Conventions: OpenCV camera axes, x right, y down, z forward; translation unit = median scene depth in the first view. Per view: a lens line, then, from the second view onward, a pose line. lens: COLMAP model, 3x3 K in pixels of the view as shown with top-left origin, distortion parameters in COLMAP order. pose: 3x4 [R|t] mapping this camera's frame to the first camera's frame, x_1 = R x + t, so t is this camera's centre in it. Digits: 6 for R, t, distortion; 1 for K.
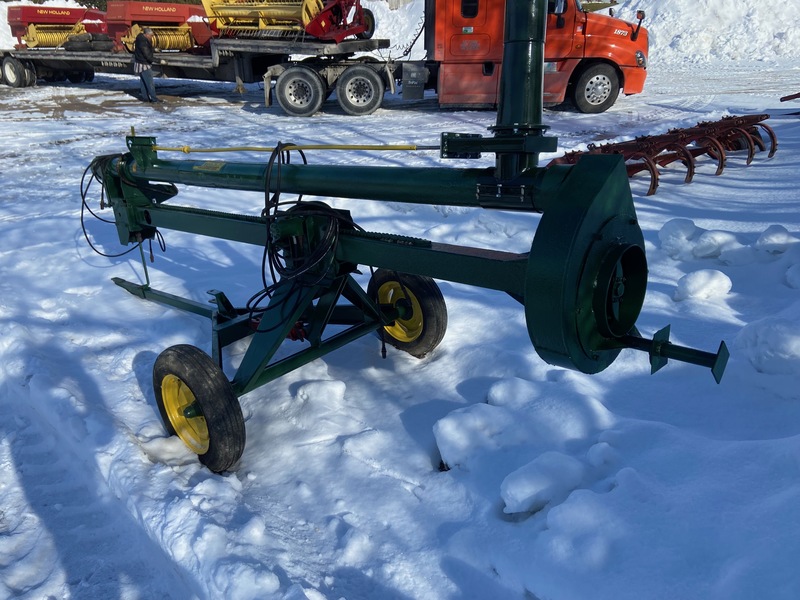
lens RADIAL K [[591.3, 0, 400.0], [0, 591.3, 300.0], [0, 0, 1]] dist [0.122492, -0.147643]
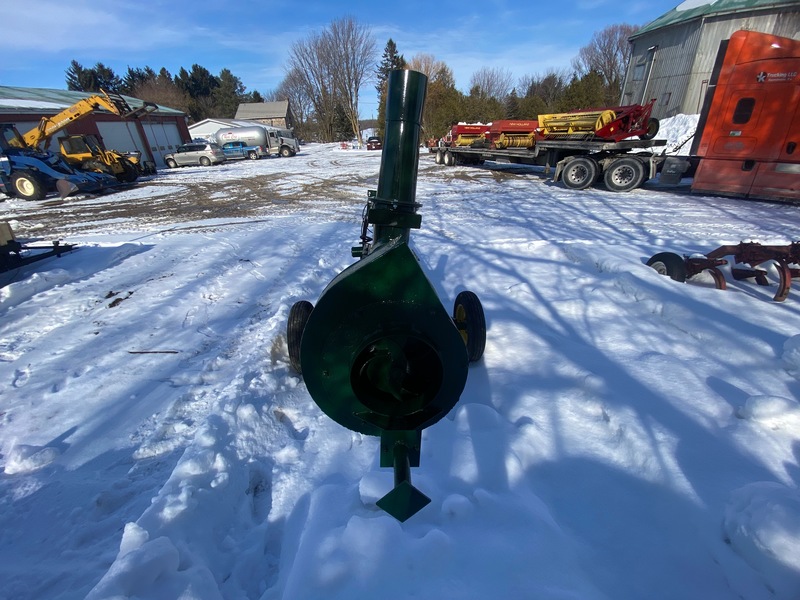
lens RADIAL K [[325.0, 0, 400.0], [0, 325.0, 300.0], [0, 0, 1]] dist [0.000678, -0.013081]
pose [[0.734198, 0.288638, -0.614526, 0.099611], [-0.260596, 0.955607, 0.137496, -0.031413], [0.626932, 0.059194, 0.776822, 0.083781]]
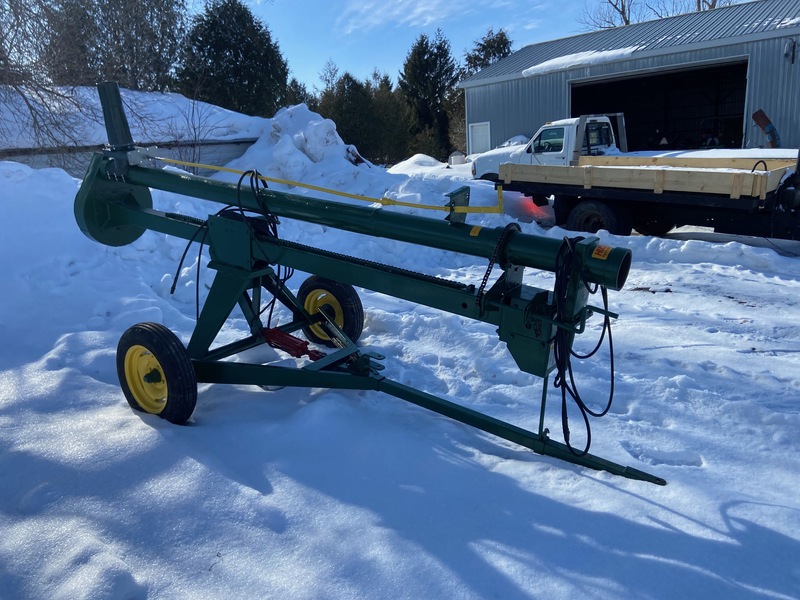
lens RADIAL K [[591.3, 0, 400.0], [0, 591.3, 300.0], [0, 0, 1]] dist [0.122492, -0.147643]
pose [[-0.991364, 0.081673, -0.102598, -0.073392], [-0.000547, 0.779792, 0.626038, -0.180720], [0.131136, 0.620688, -0.773013, 0.470228]]
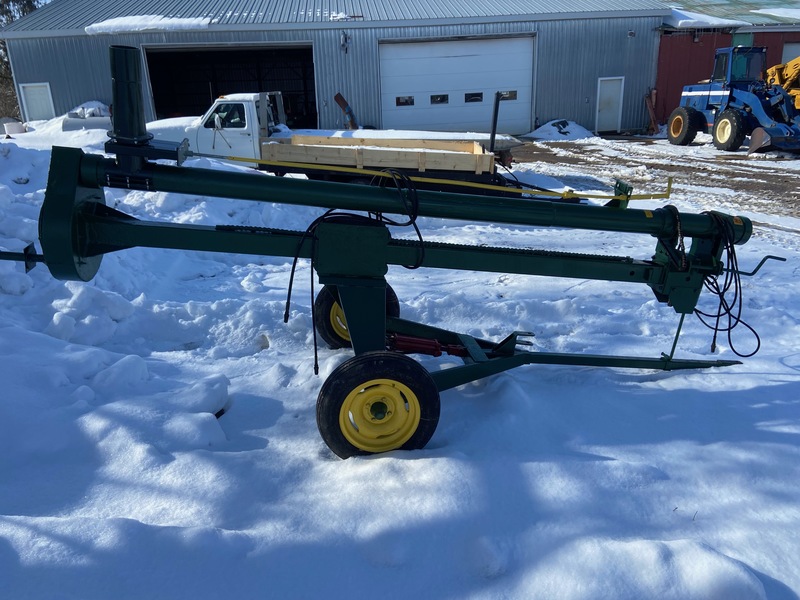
lens RADIAL K [[591.3, 0, 400.0], [0, 591.3, 300.0], [0, 0, 1]] dist [0.122492, -0.147643]
pose [[-0.629195, 0.258977, -0.732833, 0.152484], [-0.310925, 0.780264, 0.542692, -0.151910], [0.712348, 0.569315, -0.410415, 0.353733]]
